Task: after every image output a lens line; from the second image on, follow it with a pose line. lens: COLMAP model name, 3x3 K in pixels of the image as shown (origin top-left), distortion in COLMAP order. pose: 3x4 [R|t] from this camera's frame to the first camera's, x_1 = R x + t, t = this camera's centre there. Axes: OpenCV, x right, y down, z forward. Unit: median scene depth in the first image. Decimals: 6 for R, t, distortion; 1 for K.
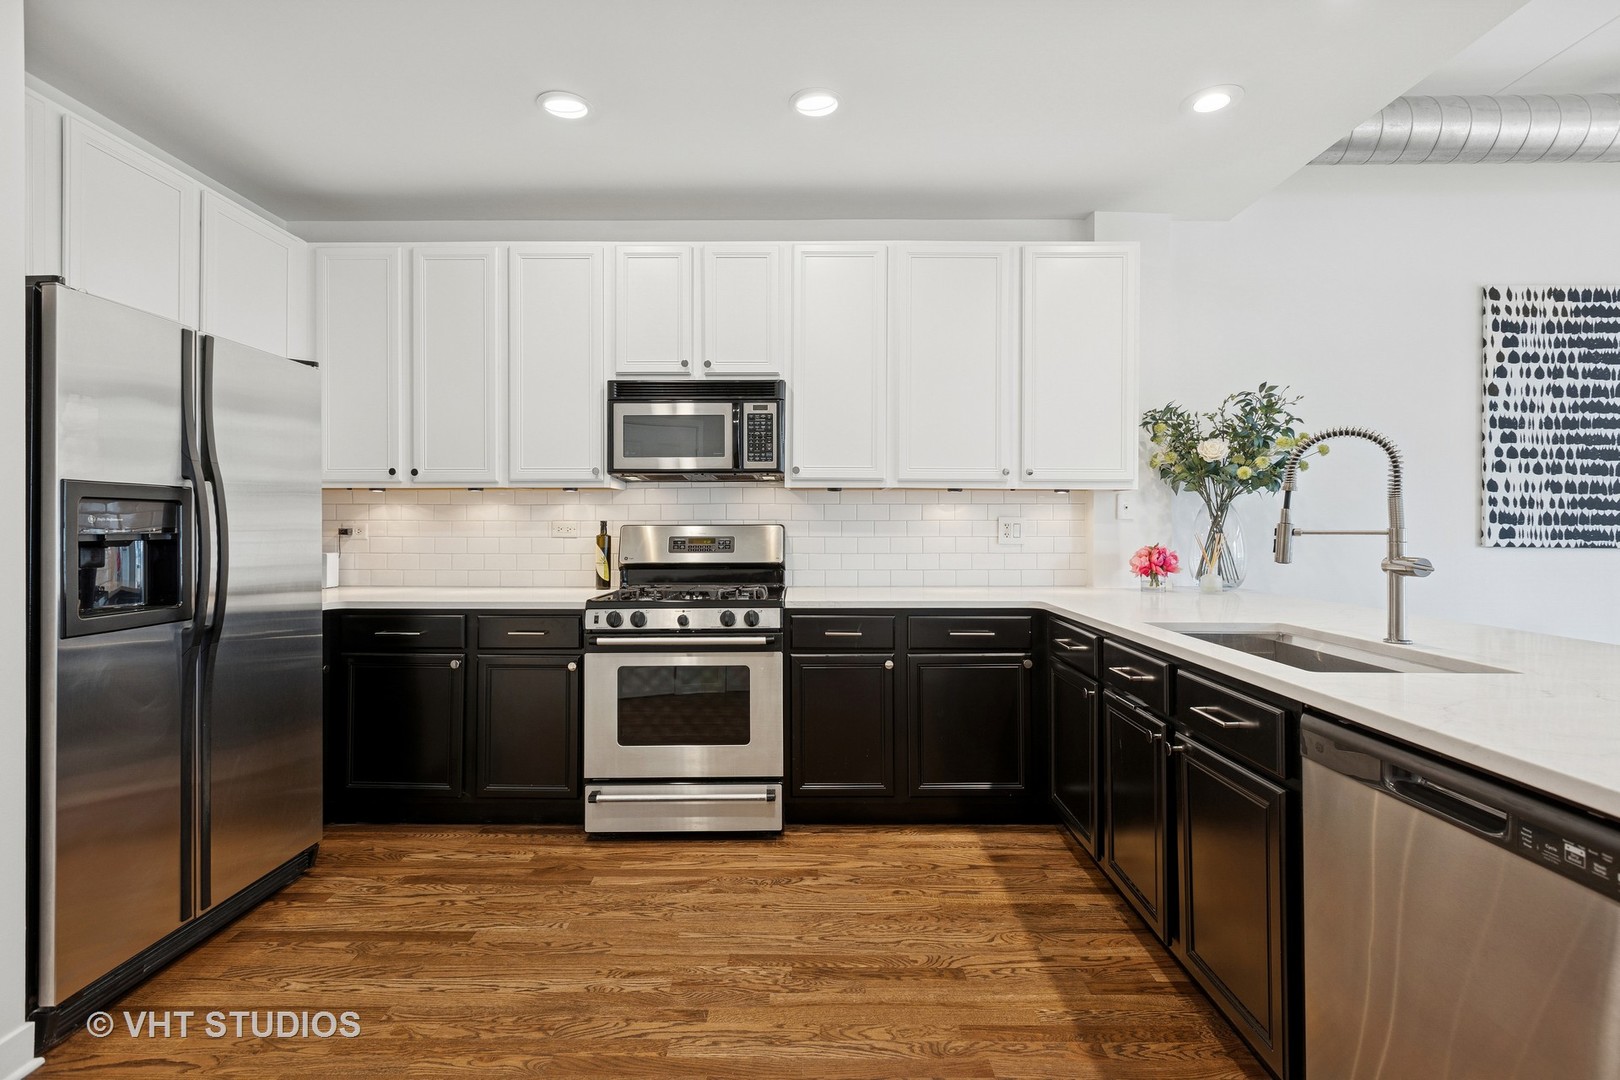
lens RADIAL K [[741.7, 0, 796.4], [0, 741.7, 523.2], [0, 0, 1]] dist [0.006486, -0.000509]
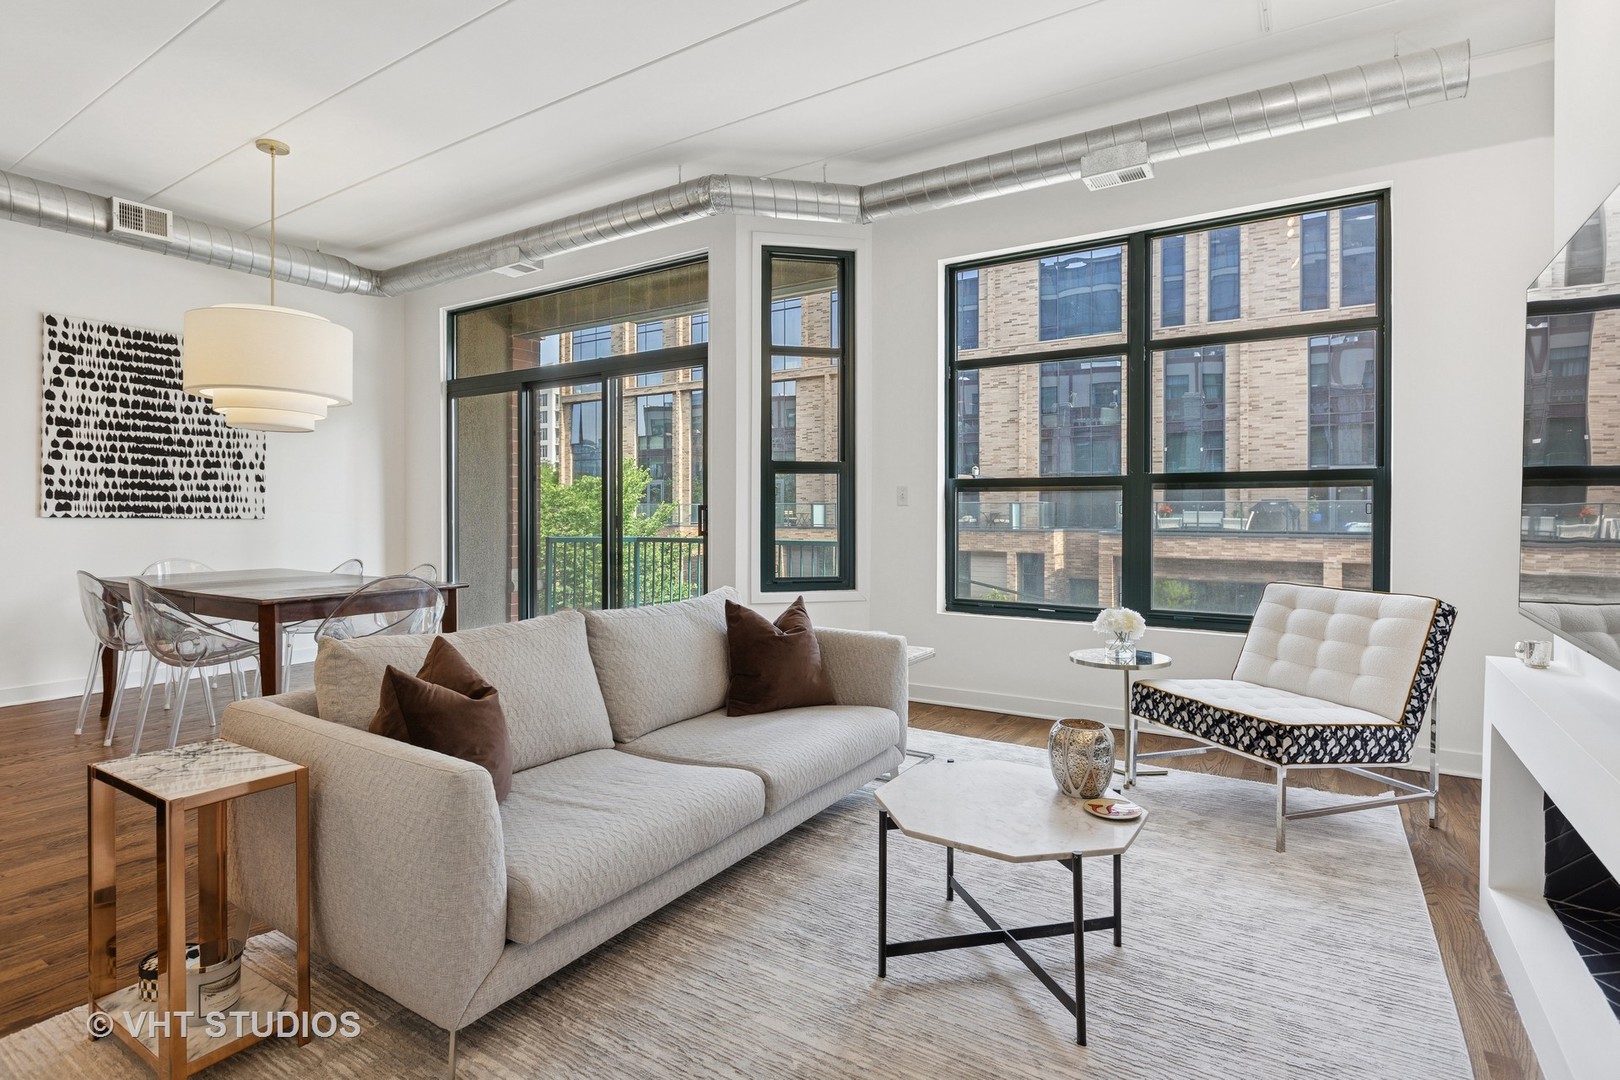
lens RADIAL K [[804.1, 0, 782.7], [0, 804.1, 511.9], [0, 0, 1]] dist [-0.002543, -0.003698]
pose [[0.537196, 0.004698, 0.843445, 0.451079], [-0.007635, 0.999971, -0.000708, 0.013748], [-0.843423, -0.006060, 0.537216, -0.804678]]
